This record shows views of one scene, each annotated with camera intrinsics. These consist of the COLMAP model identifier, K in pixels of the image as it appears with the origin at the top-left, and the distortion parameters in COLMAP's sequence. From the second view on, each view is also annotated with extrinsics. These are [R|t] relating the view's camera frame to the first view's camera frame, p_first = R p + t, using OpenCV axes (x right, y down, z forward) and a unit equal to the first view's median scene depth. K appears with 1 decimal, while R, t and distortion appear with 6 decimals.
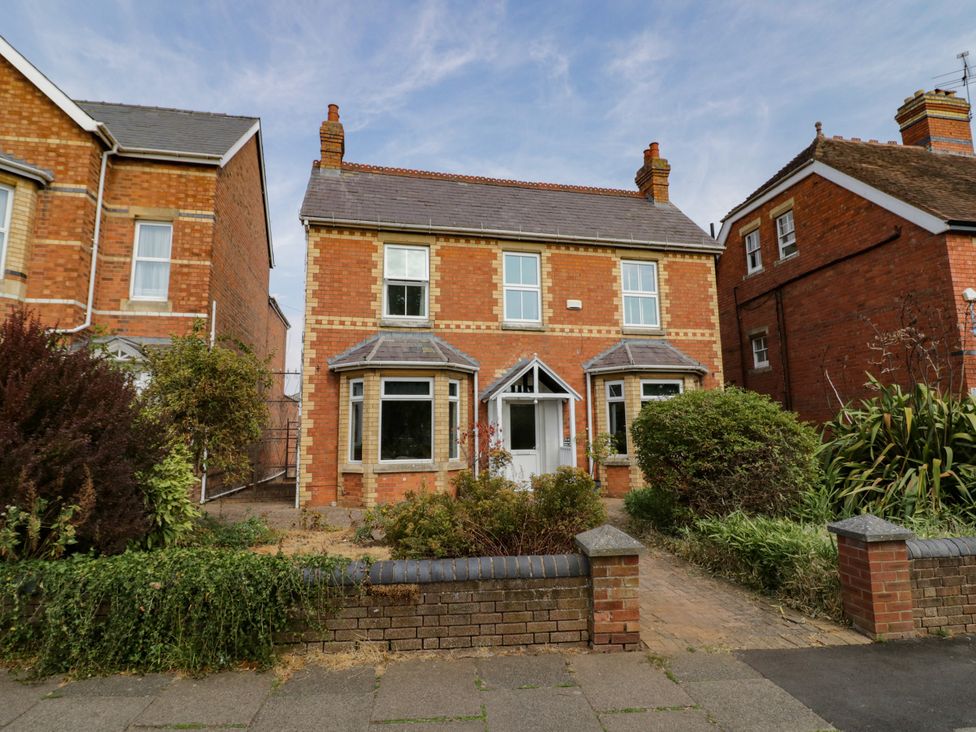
lens RADIAL K [[529.6, 0, 487.0], [0, 529.6, 358.4], [0, 0, 1]] dist [-0.000391, -0.014233]
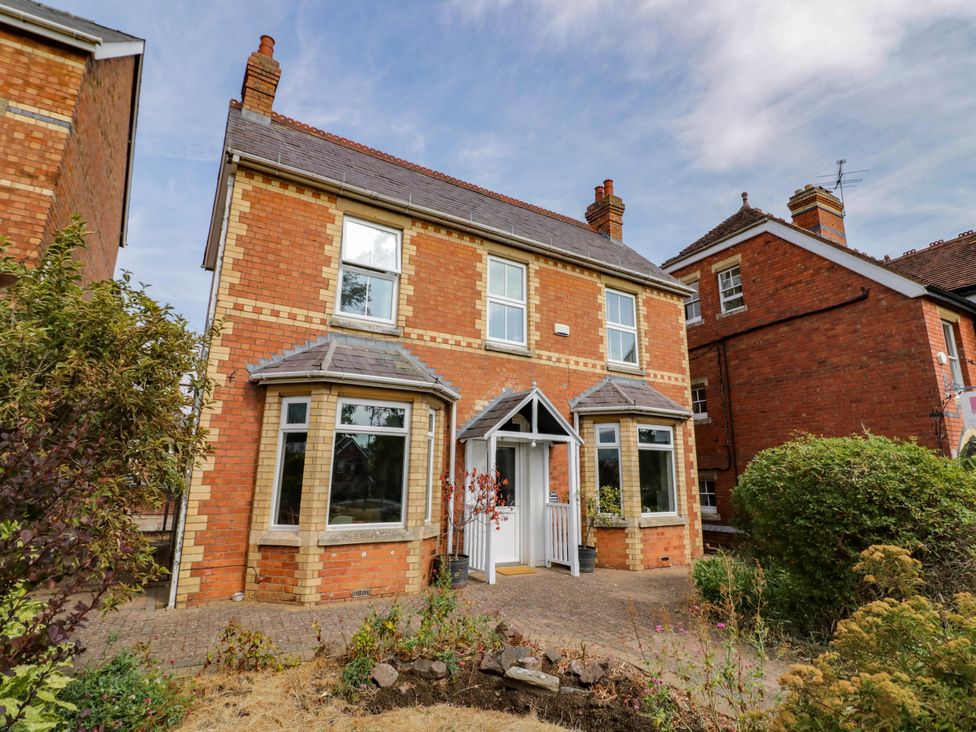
lens RADIAL K [[504.1, 0, 486.7], [0, 504.1, 357.6], [0, 0, 1]] dist [-0.002010, -0.012656]
pose [[0.946663, 0.097105, 0.307246, -0.195334], [-0.068505, 0.992364, -0.102566, 0.033484], [-0.314859, 0.076048, 0.946087, 0.292266]]
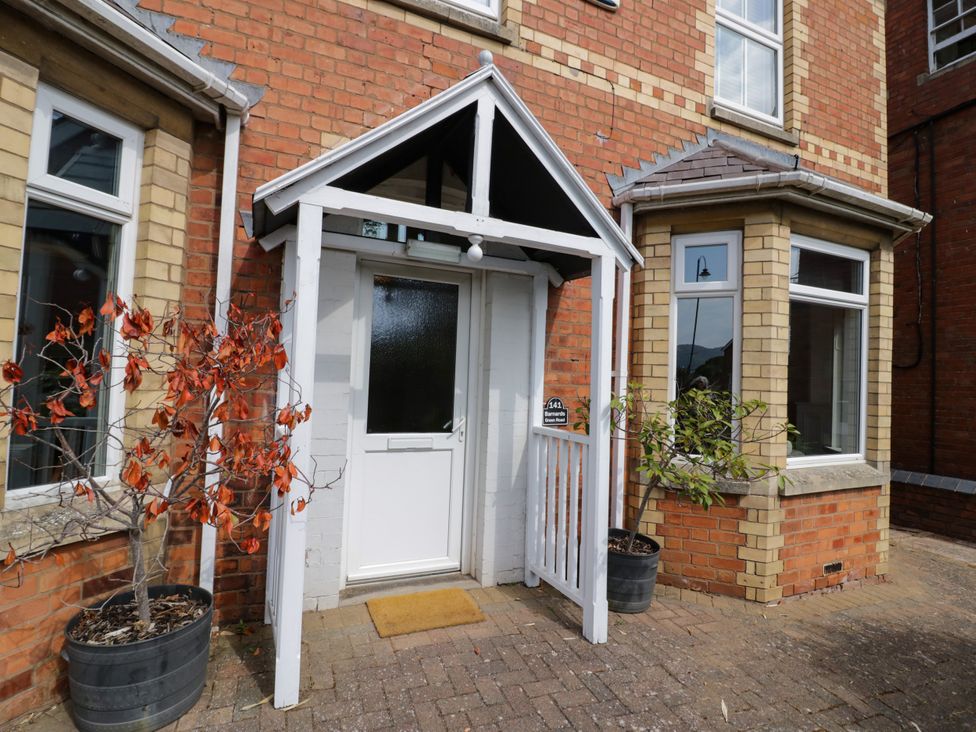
lens RADIAL K [[504.1, 0, 486.7], [0, 504.1, 357.6], [0, 0, 1]] dist [-0.002010, -0.012656]
pose [[0.976900, 0.055363, 0.206399, 0.048542], [-0.076361, 0.992525, 0.095196, 0.099215], [-0.199586, -0.108758, 0.973826, 0.713209]]
